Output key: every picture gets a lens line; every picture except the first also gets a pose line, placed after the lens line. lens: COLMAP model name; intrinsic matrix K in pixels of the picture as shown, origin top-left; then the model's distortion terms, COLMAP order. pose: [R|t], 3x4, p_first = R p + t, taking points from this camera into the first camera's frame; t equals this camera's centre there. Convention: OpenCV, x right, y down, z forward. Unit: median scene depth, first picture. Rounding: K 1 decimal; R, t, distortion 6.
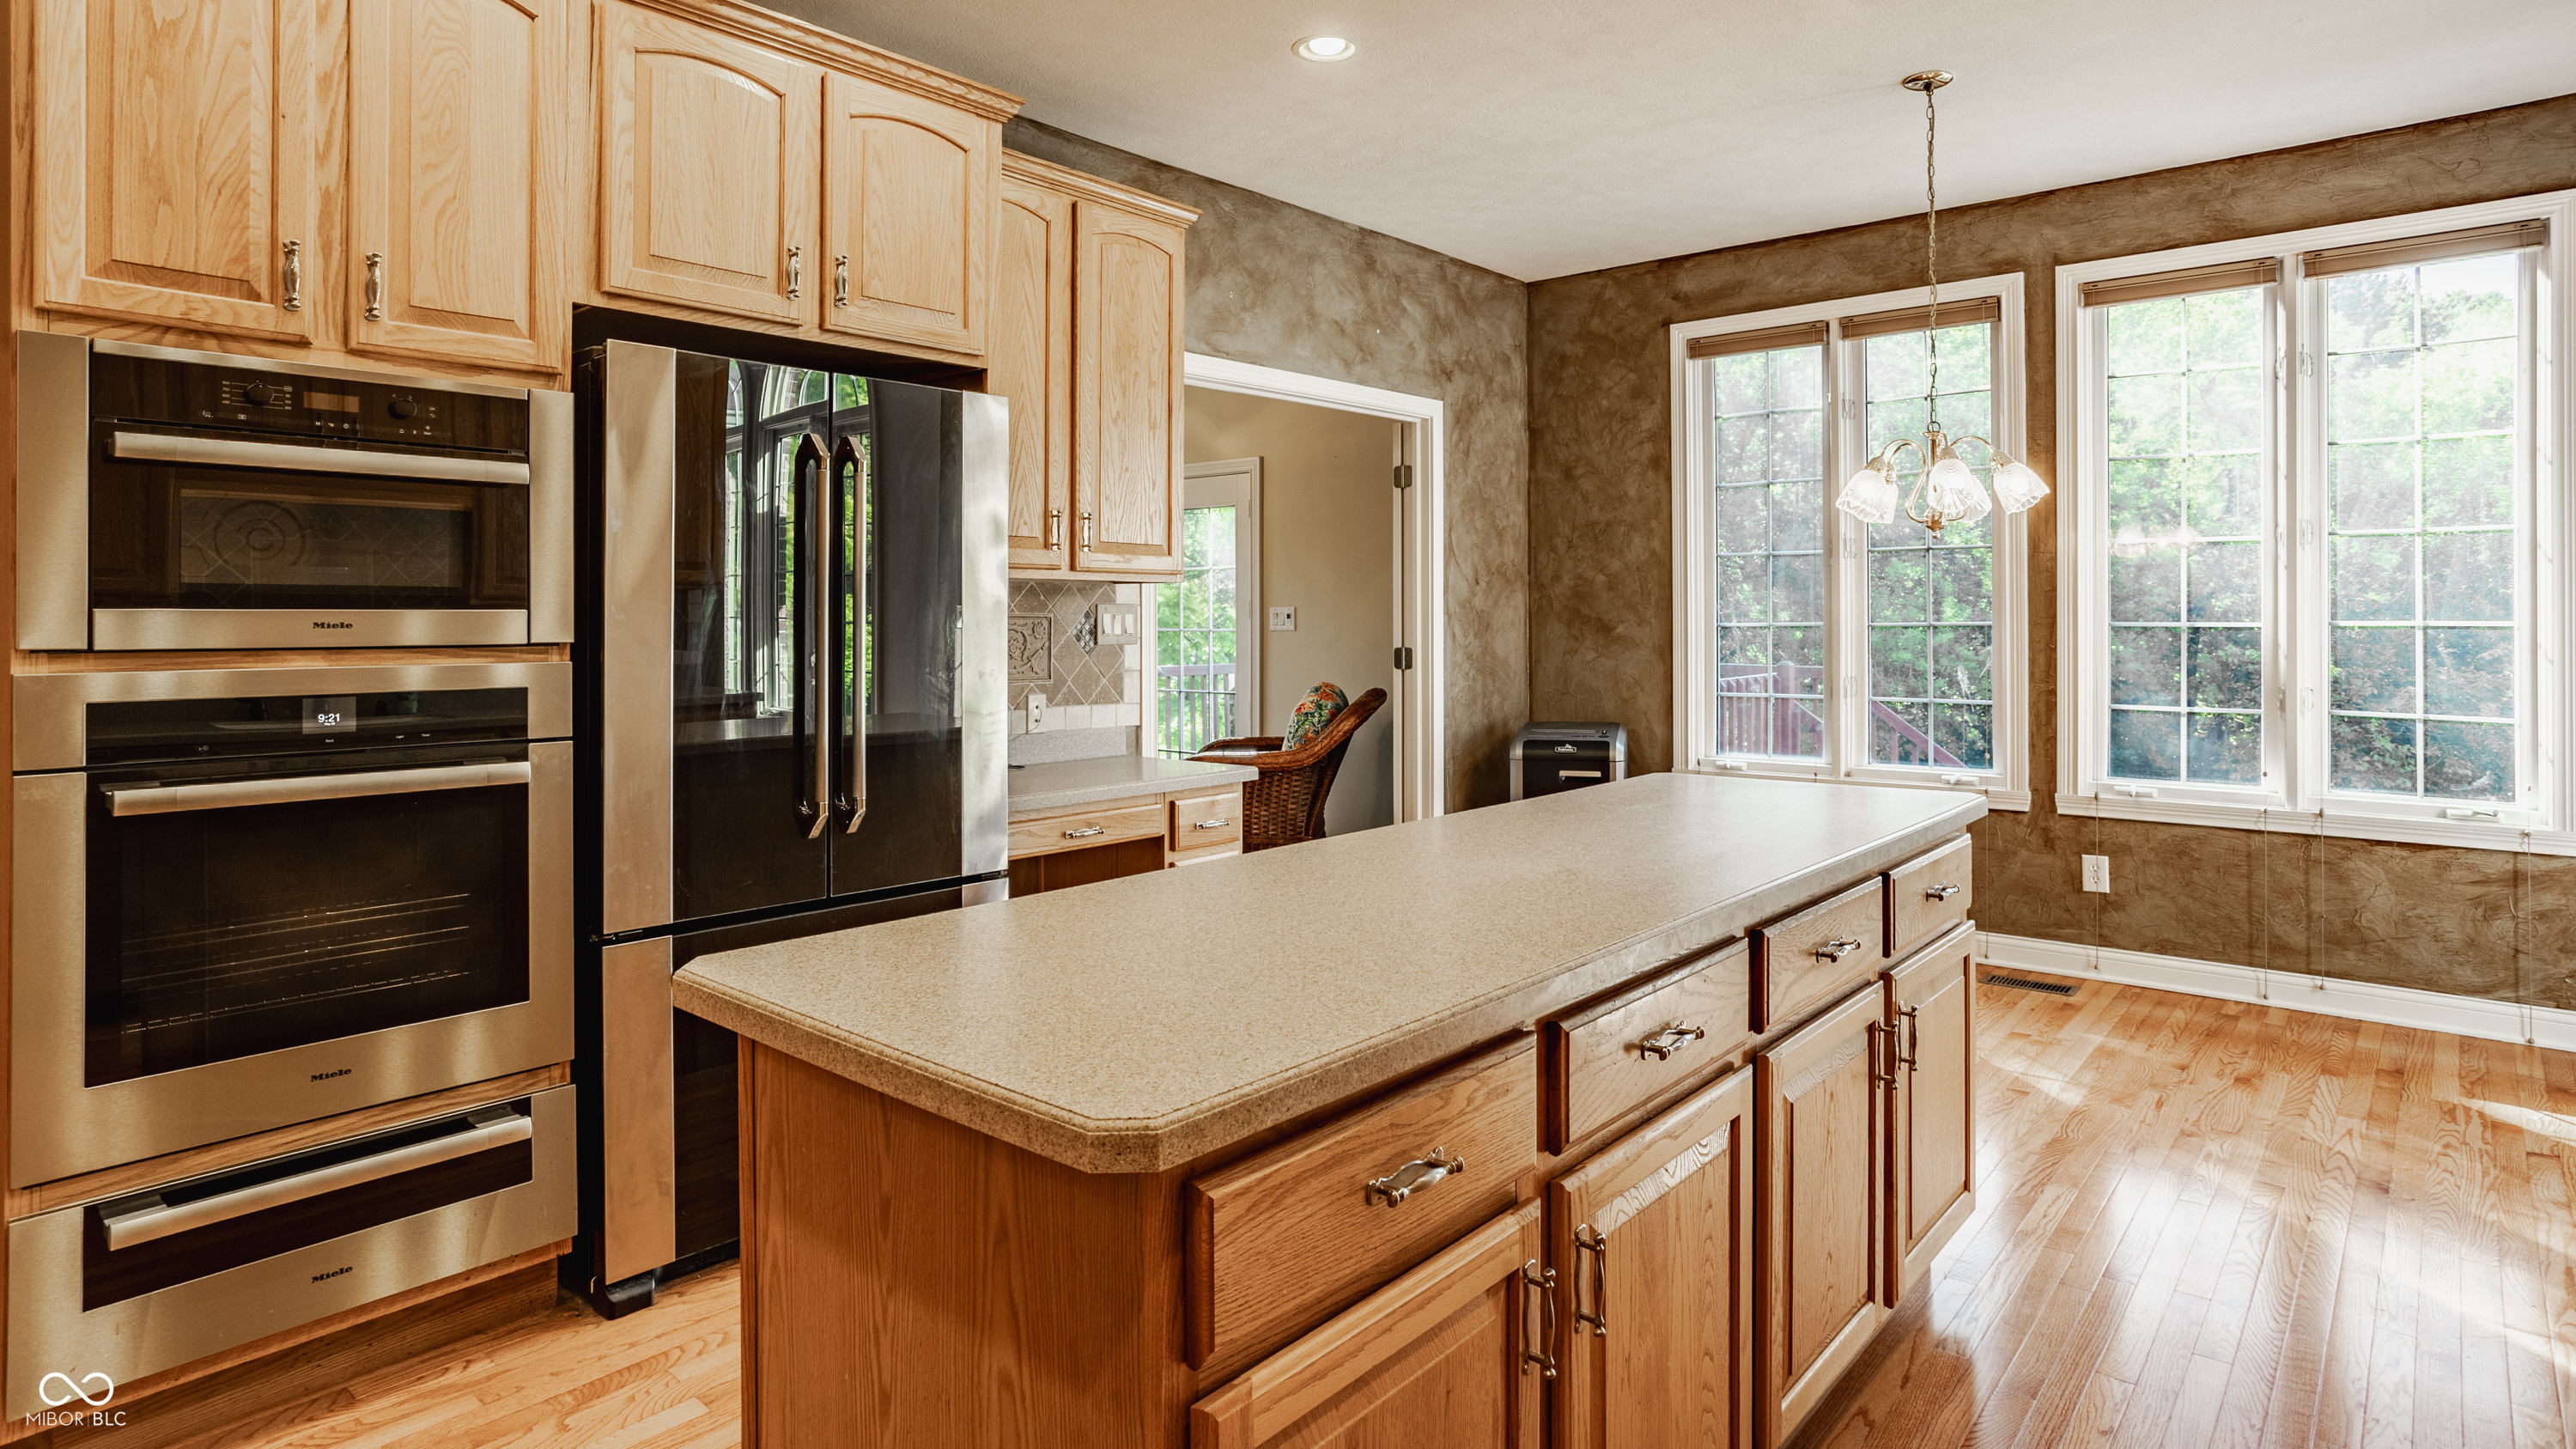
lens RADIAL K [[1425.9, 0, 1326.6], [0, 1425.9, 605.3], [0, 0, 1]] dist [0.018932, 0.000269]
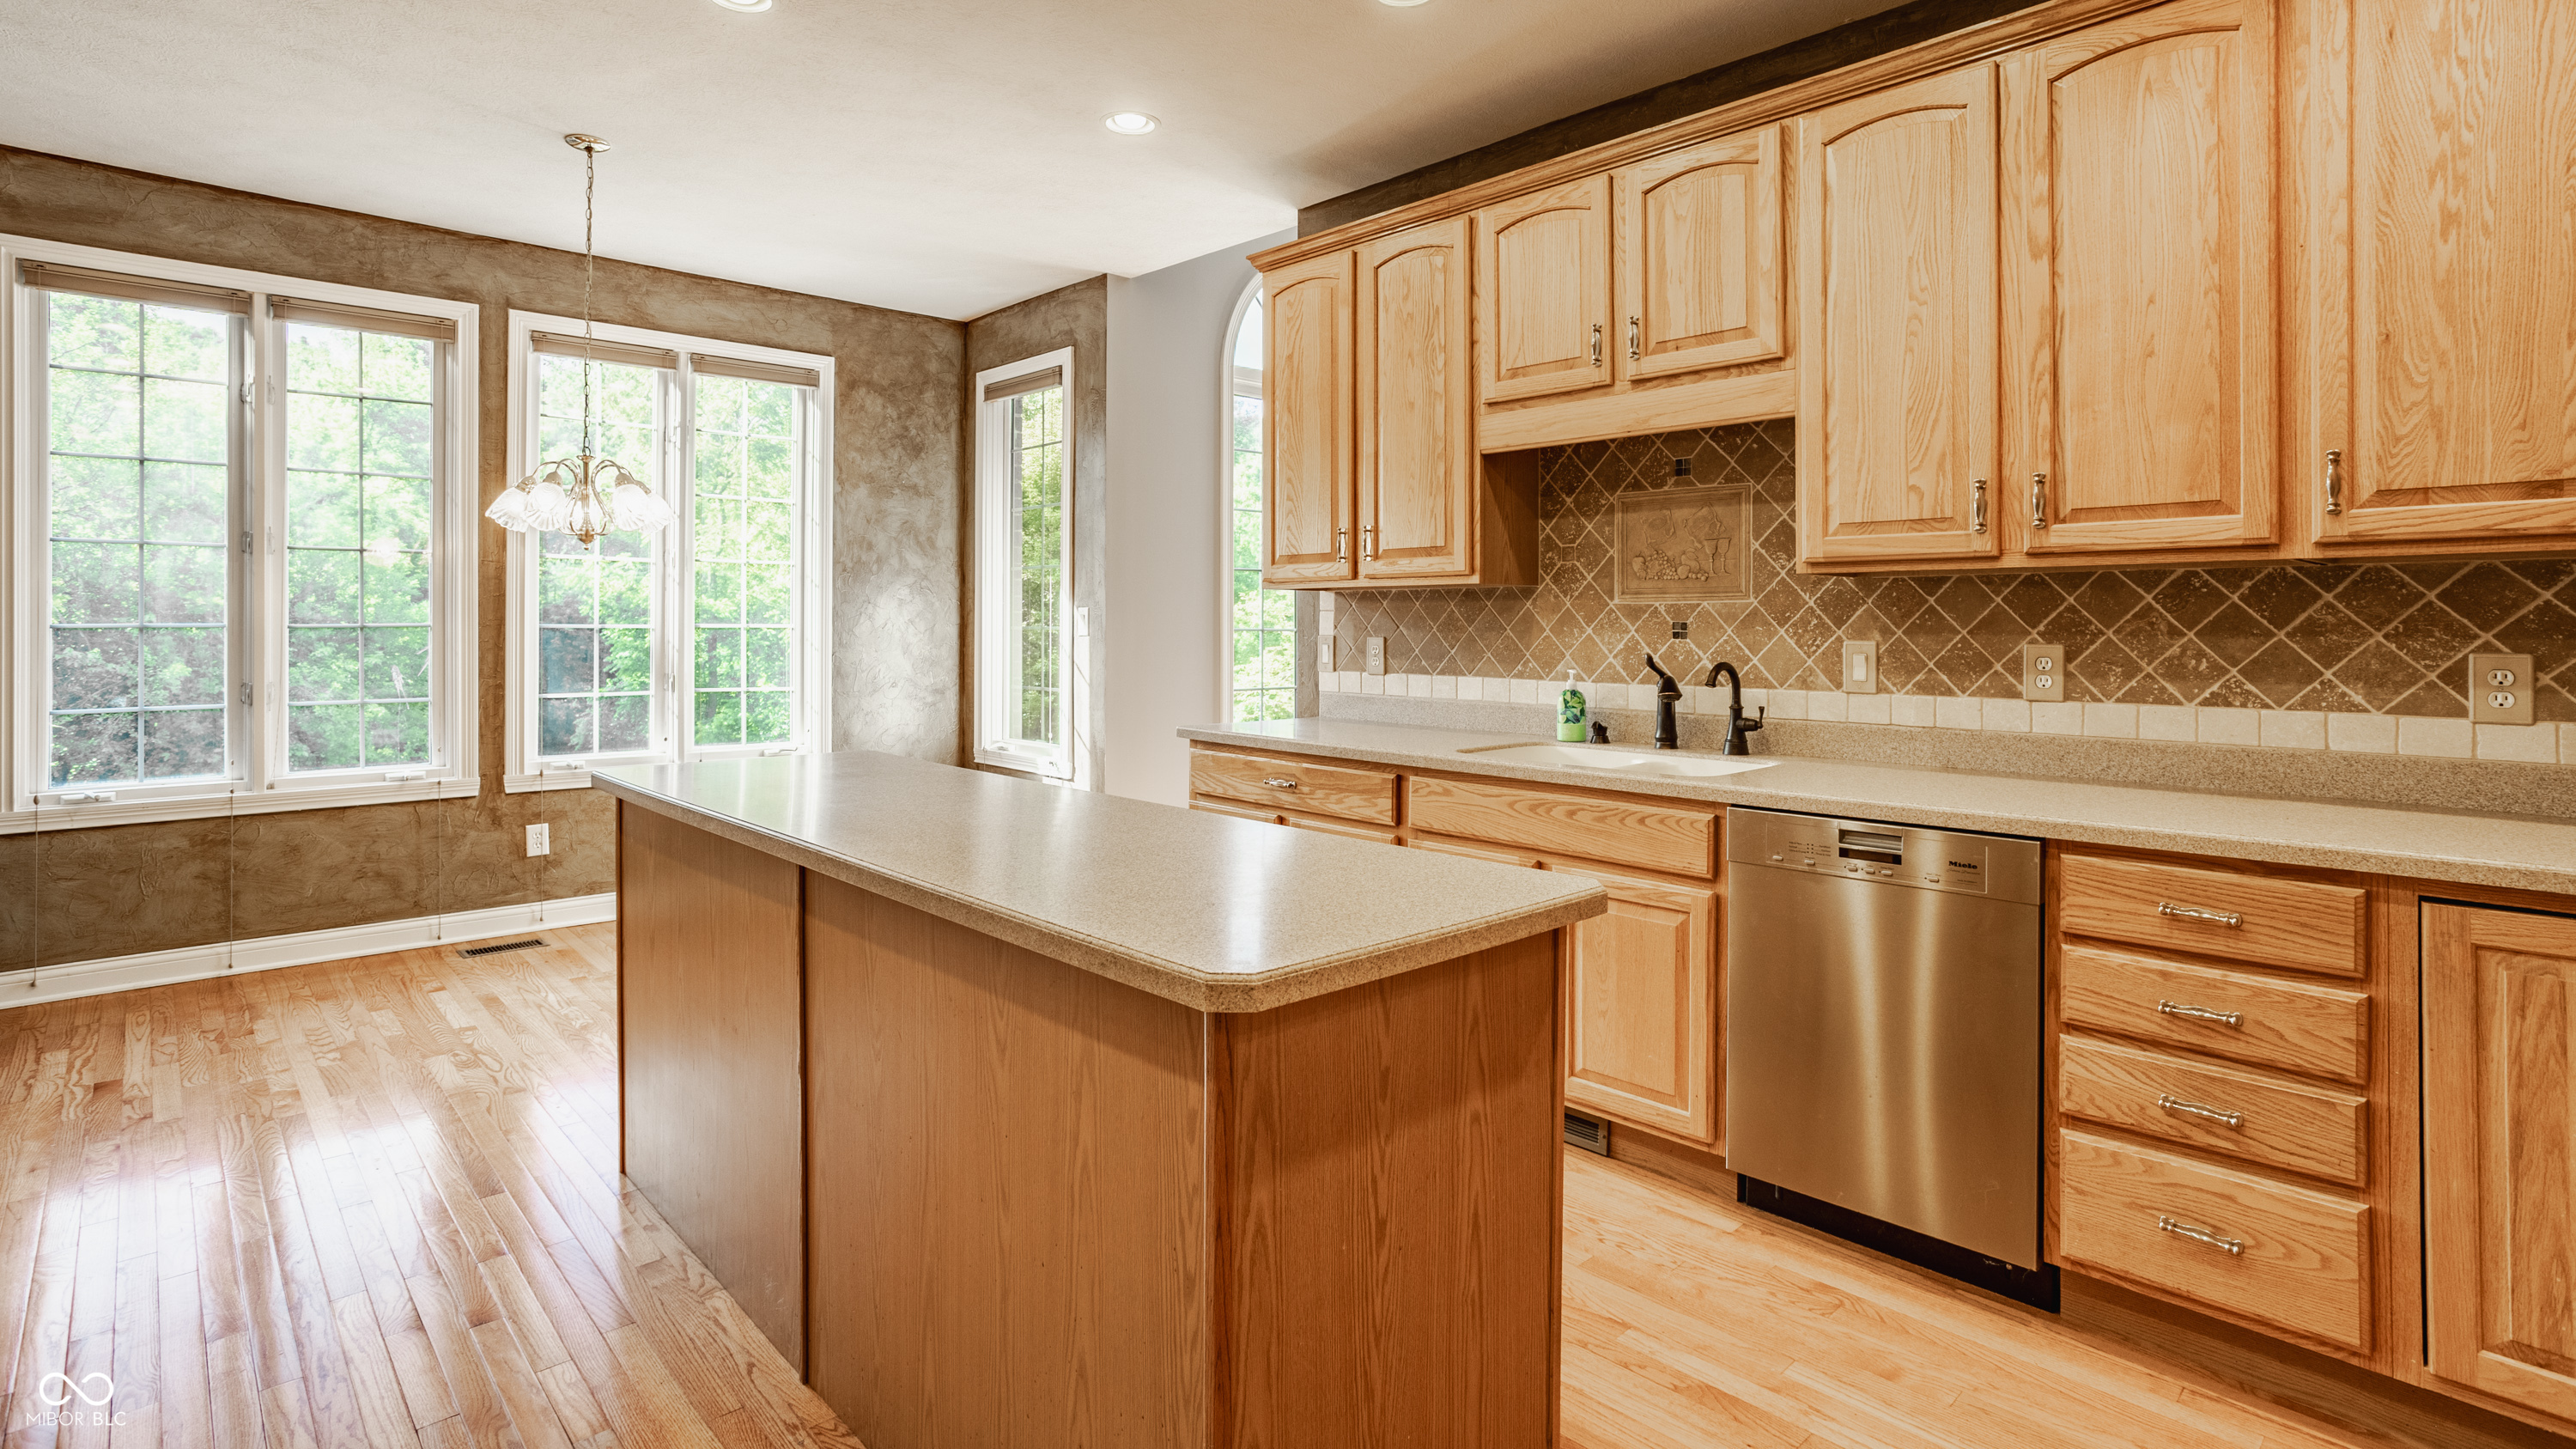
lens RADIAL K [[1273.2, 0, 1306.8], [0, 1273.2, 604.0], [0, 0, 1]] dist [-0.032990, 0.022083]
pose [[0.124986, 0.018859, 0.991979, -0.405881], [-0.014860, 0.999743, -0.017134, 0.004089], [-0.992047, -0.012599, 0.125234, 0.256908]]
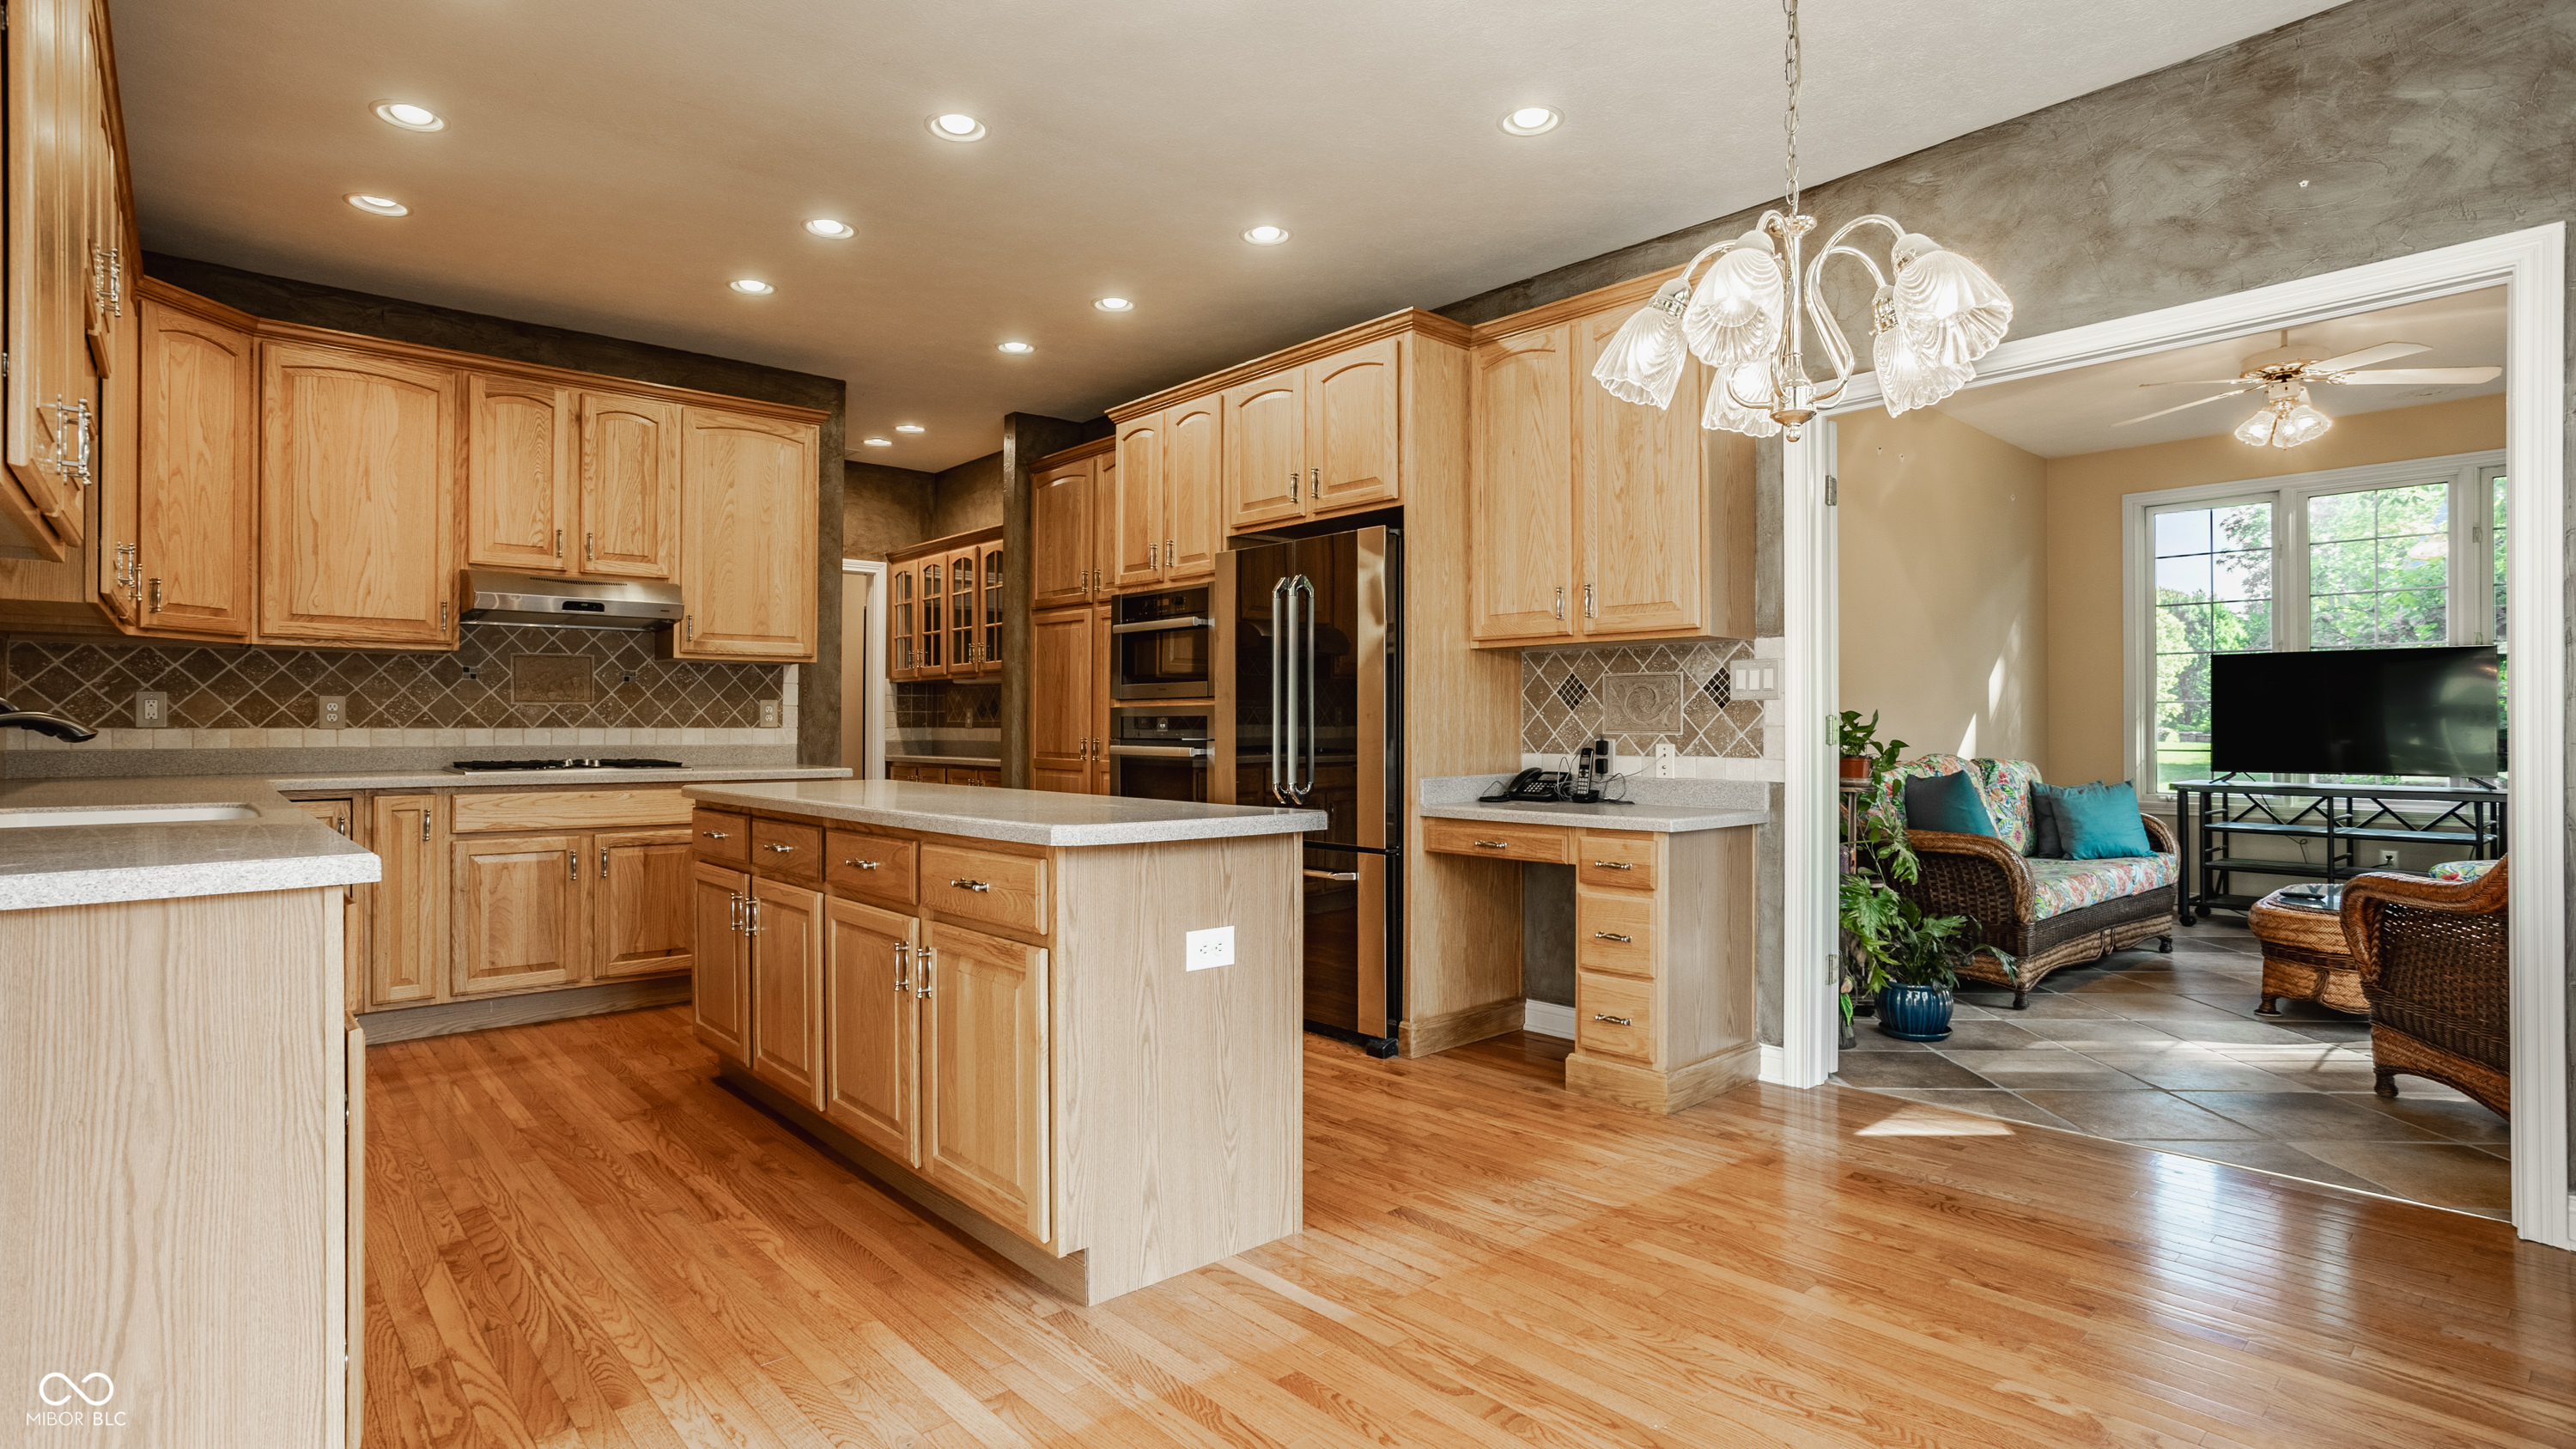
lens RADIAL K [[1273.2, 0, 1276.4], [0, 1273.2, 722.9], [0, 0, 1]] dist [-0.032990, 0.022083]
pose [[-0.160709, -0.000400, -0.987002, 0.726316], [0.010998, 0.999937, -0.002196, 0.038990], [0.986941, -0.011208, -0.160695, 0.744826]]
